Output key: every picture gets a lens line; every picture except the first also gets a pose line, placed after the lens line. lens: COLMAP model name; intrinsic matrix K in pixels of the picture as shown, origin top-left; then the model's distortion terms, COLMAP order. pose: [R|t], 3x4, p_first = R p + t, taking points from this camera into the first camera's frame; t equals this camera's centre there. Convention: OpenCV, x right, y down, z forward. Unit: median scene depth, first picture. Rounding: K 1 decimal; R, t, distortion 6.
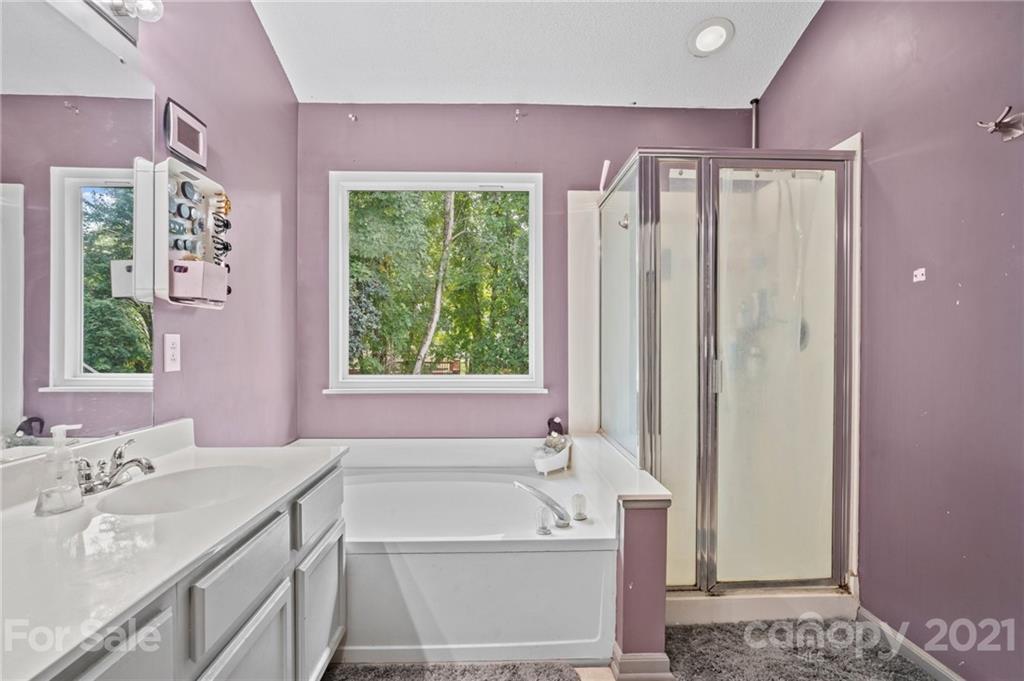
lens RADIAL K [[505.0, 0, 512.0], [0, 505.0, 340.5], [0, 0, 1]] dist [0.000690, 0.000800]
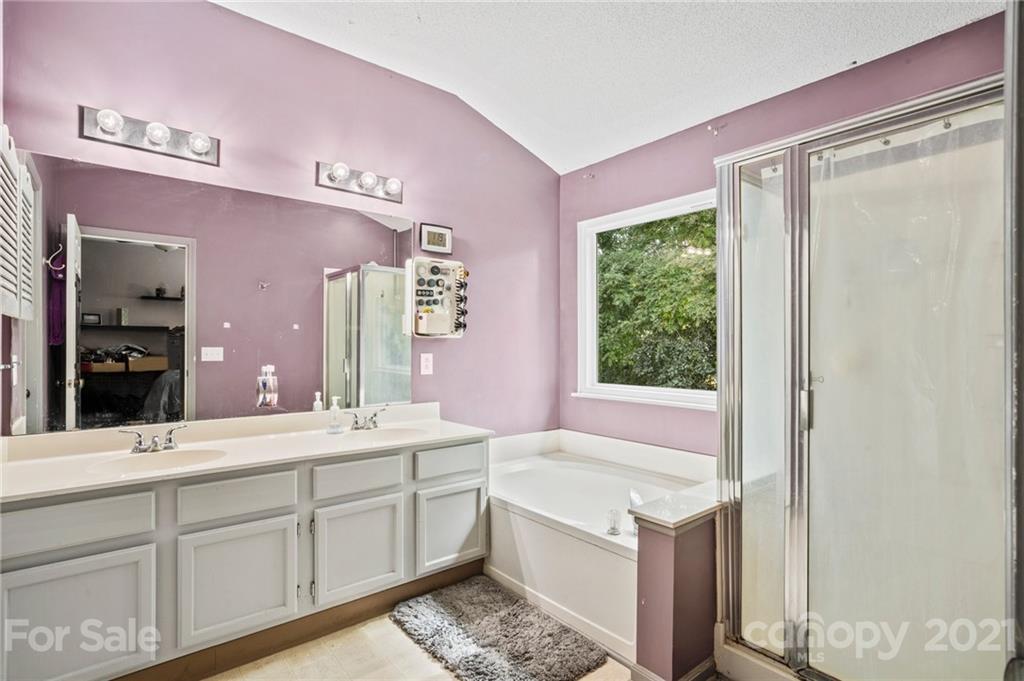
lens RADIAL K [[505.0, 0, 512.0], [0, 505.0, 340.5], [0, 0, 1]] dist [0.000690, 0.000800]
pose [[0.605761, -0.006135, -0.795623, 0.856631], [-0.000625, 0.999966, -0.008186, -0.039559], [0.795647, 0.005456, 0.605736, 0.146169]]
